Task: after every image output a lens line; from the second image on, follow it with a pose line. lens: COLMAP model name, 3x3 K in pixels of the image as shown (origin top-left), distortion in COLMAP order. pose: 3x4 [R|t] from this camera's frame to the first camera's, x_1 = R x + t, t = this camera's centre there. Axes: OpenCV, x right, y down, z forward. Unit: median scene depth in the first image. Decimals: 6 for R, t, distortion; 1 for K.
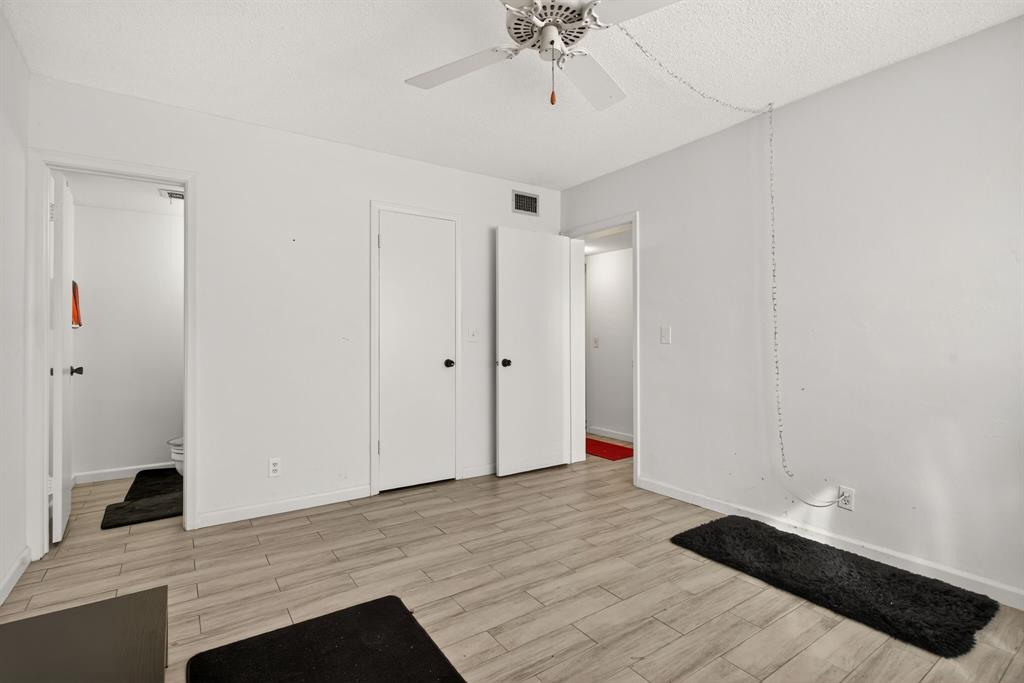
lens RADIAL K [[482.5, 0, 510.7], [0, 482.5, 340.7], [0, 0, 1]] dist [0.000743, 0.000057]
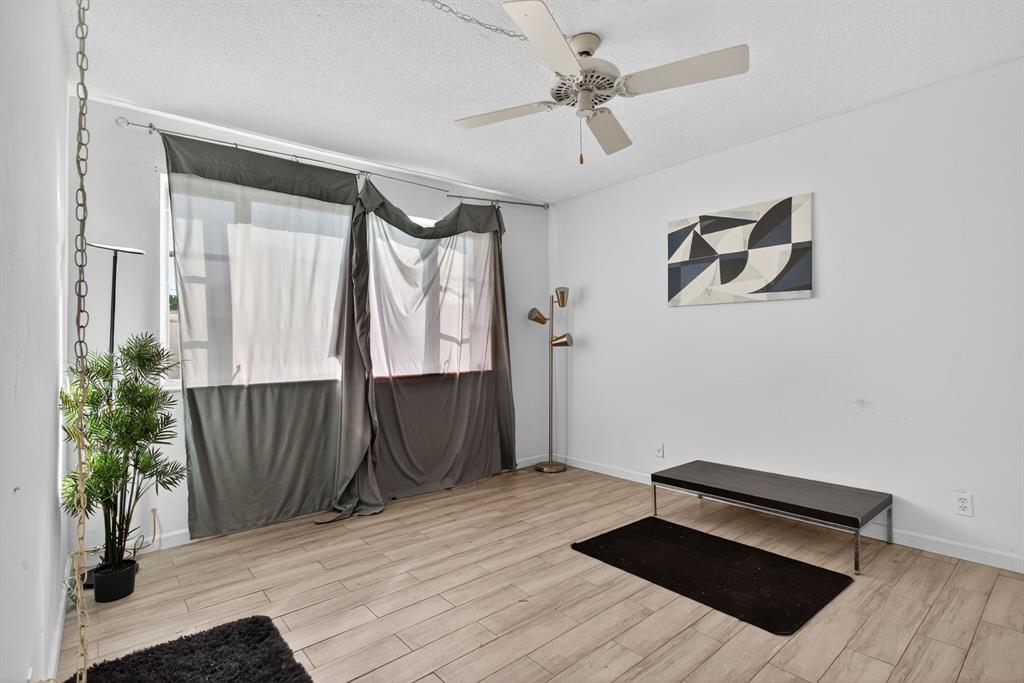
lens RADIAL K [[482.5, 0, 513.2], [0, 482.5, 342.1], [0, 0, 1]] dist [0.000743, 0.000057]
pose [[-0.995335, 0.009968, -0.095960, 0.348270], [0.010838, 0.999905, -0.008553, -0.005930], [0.095866, -0.009554, -0.995348, 1.943692]]
